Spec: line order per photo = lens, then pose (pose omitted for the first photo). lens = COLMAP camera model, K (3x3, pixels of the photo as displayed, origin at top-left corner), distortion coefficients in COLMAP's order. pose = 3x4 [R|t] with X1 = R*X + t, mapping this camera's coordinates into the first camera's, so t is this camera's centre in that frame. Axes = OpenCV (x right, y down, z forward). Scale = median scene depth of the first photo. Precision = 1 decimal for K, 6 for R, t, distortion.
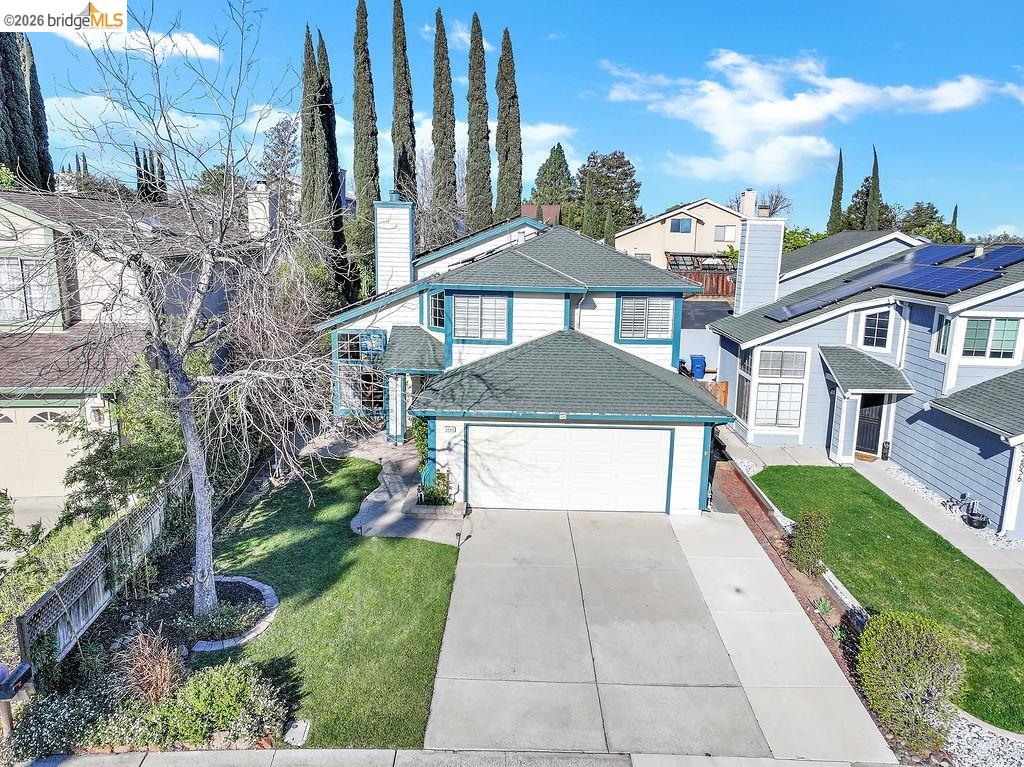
lens RADIAL K [[721.4, 0, 512.0], [0, 721.4, 383.5], [0, 0, 1]] dist [-0.004157, 0.021580]
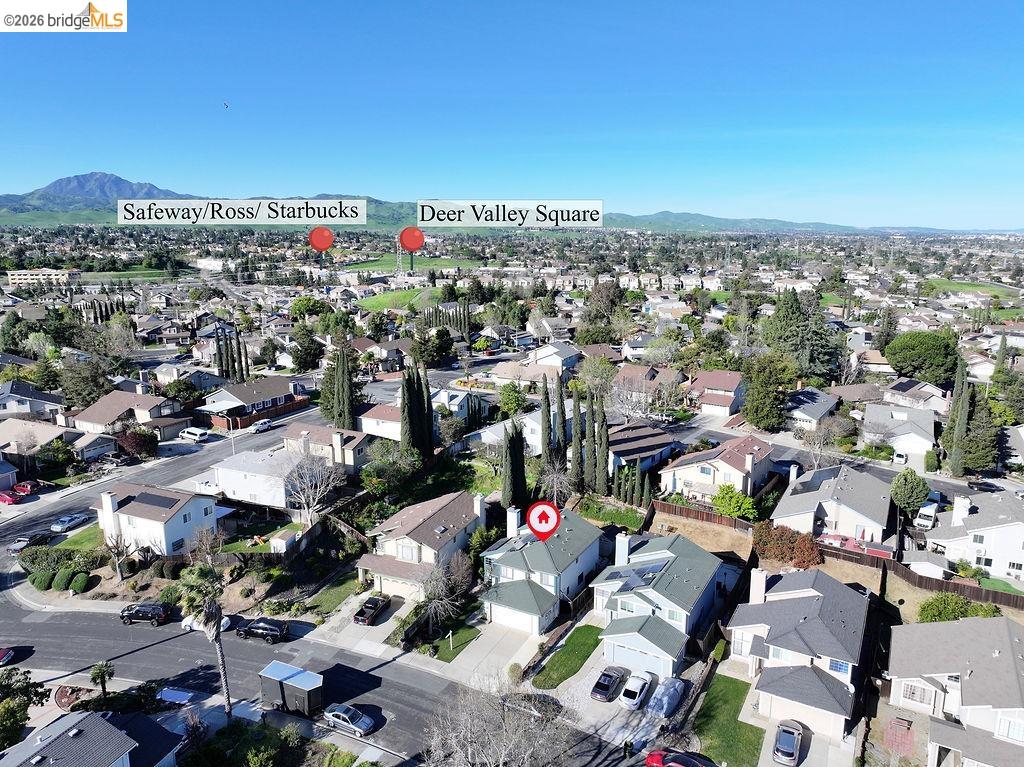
lens RADIAL K [[735.2, 0, 513.7], [0, 735.2, 385.1], [0, 0, 1]] dist [0.005639, 0.009036]
pose [[0.884073, 0.080325, -0.460395, 1.755147], [-0.075311, 0.996730, 0.029284, -1.225602], [0.461242, 0.008784, 0.887231, -2.556120]]
